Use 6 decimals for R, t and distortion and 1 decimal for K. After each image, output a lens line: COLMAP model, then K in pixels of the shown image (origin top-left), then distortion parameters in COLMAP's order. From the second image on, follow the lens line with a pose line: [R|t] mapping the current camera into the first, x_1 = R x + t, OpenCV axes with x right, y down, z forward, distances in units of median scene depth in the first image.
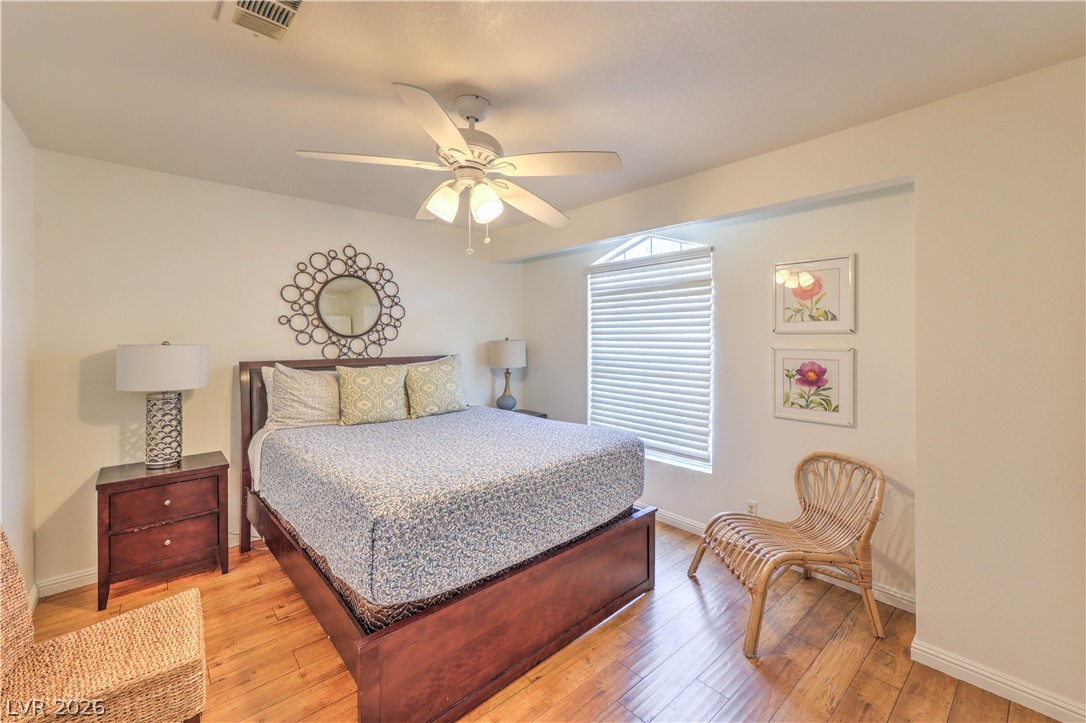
lens RADIAL K [[451.2, 0, 547.6], [0, 451.2, 337.6], [0, 0, 1]] dist [0.001209, 0.000144]
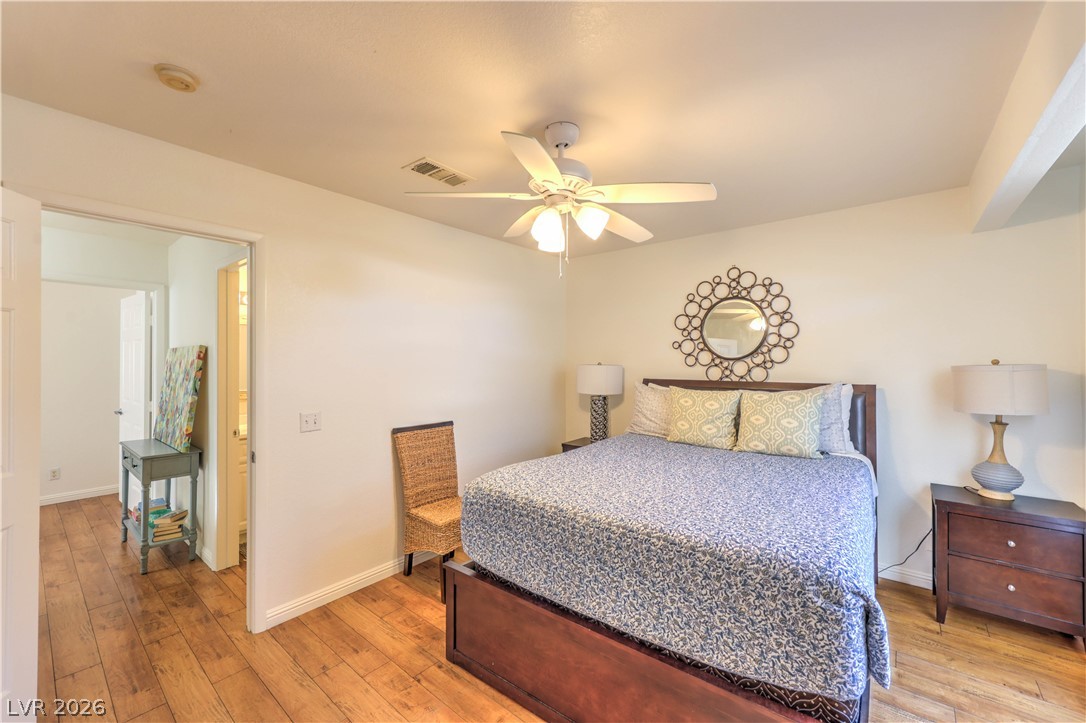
lens RADIAL K [[426.6, 0, 545.6], [0, 426.6, 359.2], [0, 0, 1]] dist [-0.000564, 0.000038]
pose [[0.156700, -0.002992, -0.987642, 0.434350], [-0.001063, 0.999994, -0.003198, 0.001566], [0.987646, 0.001551, 0.156696, 0.458072]]
